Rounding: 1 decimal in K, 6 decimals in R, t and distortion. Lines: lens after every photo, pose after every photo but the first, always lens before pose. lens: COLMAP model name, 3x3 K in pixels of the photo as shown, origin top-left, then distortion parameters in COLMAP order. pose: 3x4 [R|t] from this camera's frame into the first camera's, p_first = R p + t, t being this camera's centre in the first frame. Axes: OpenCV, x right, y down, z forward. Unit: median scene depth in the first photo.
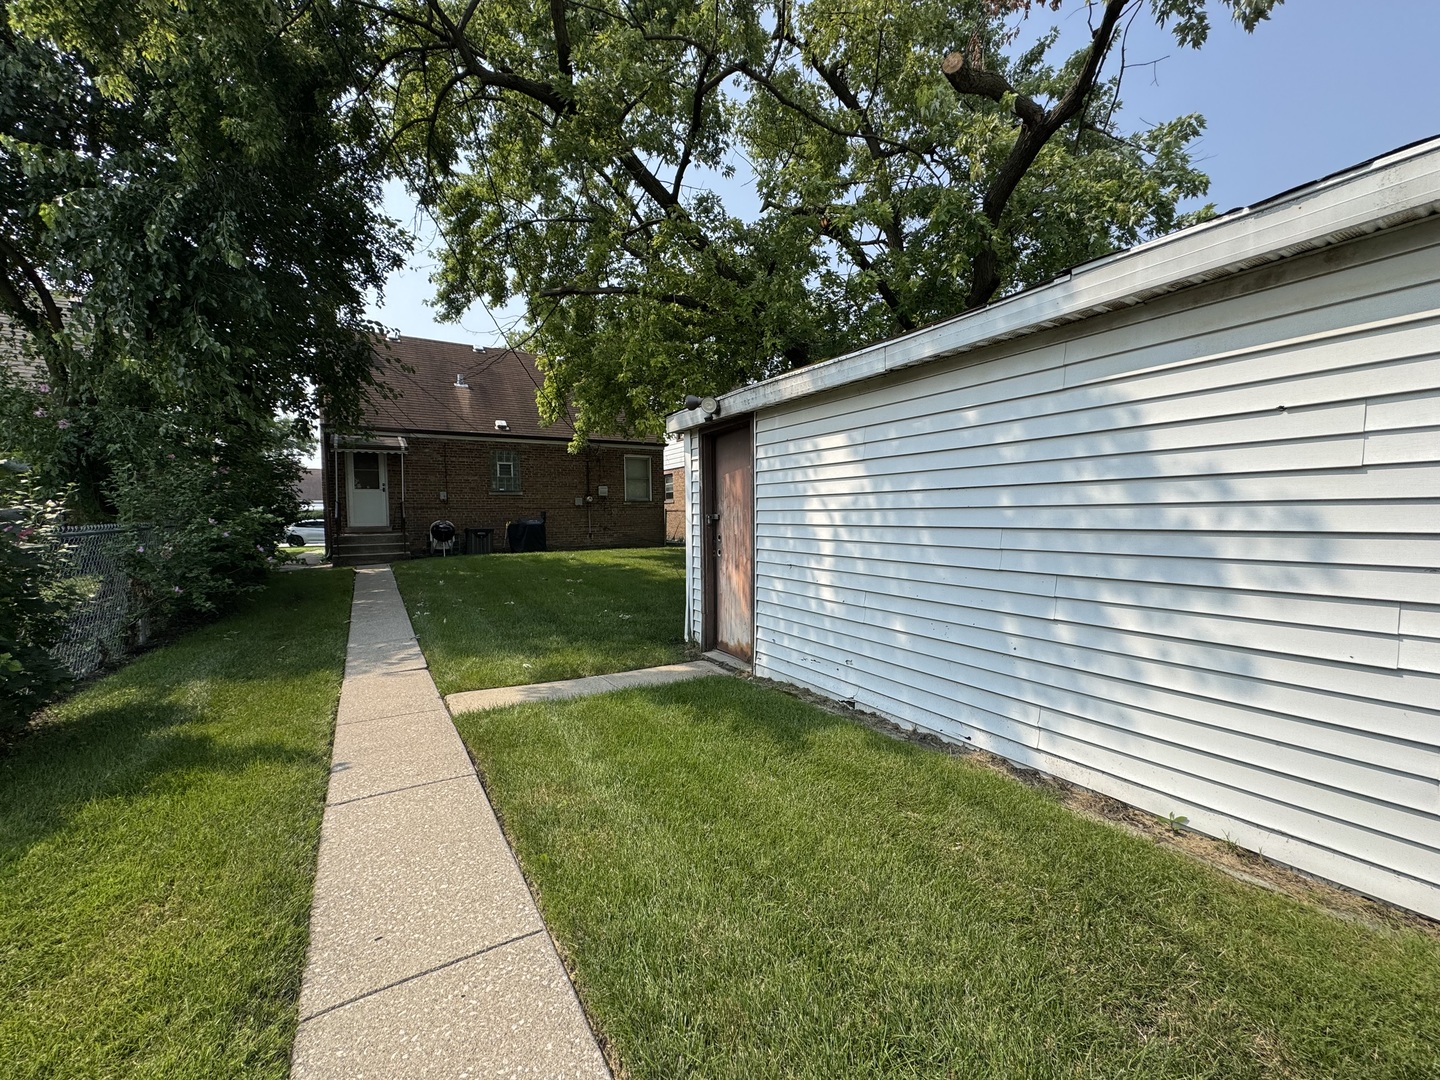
lens RADIAL K [[574.9, 0, 721.9], [0, 574.9, 538.4], [0, 0, 1]] dist [-0.000962, -0.000142]
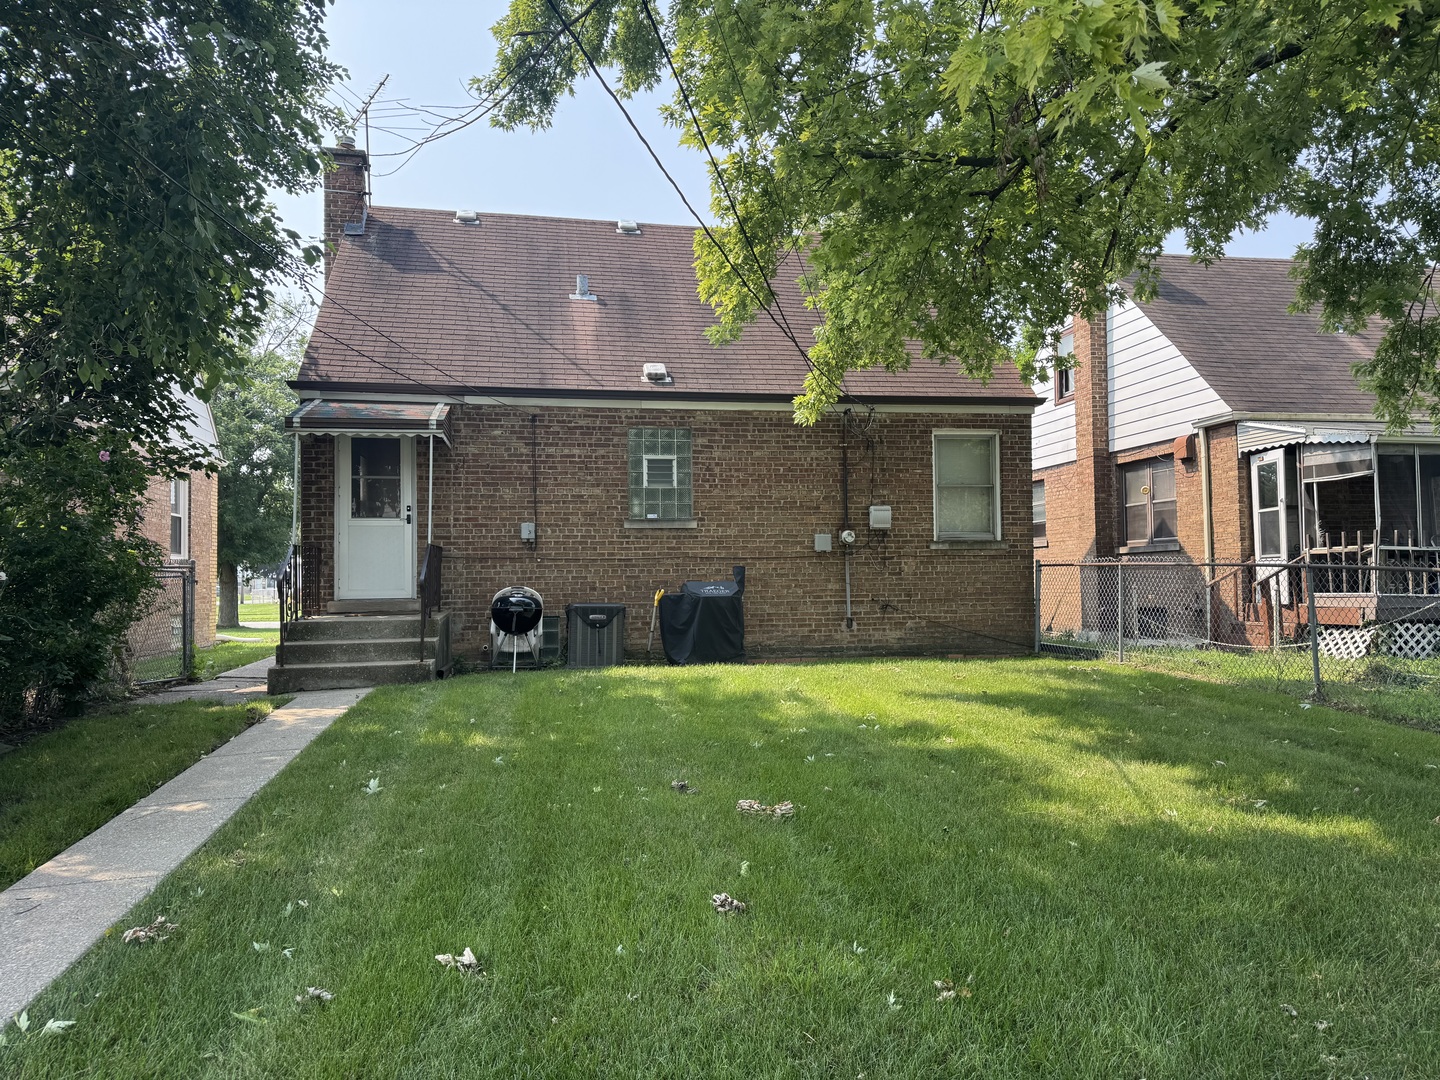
lens RADIAL K [[1005.4, 0, 720.0], [0, 1005.4, 540.0], [0, 0, 1]] dist [0.104150, -0.132661]
pose [[0.932095, -0.008899, -0.362105, -0.057637], [-0.017750, 0.997375, -0.070202, -0.014346], [0.361779, 0.071863, 0.929490, 0.316503]]
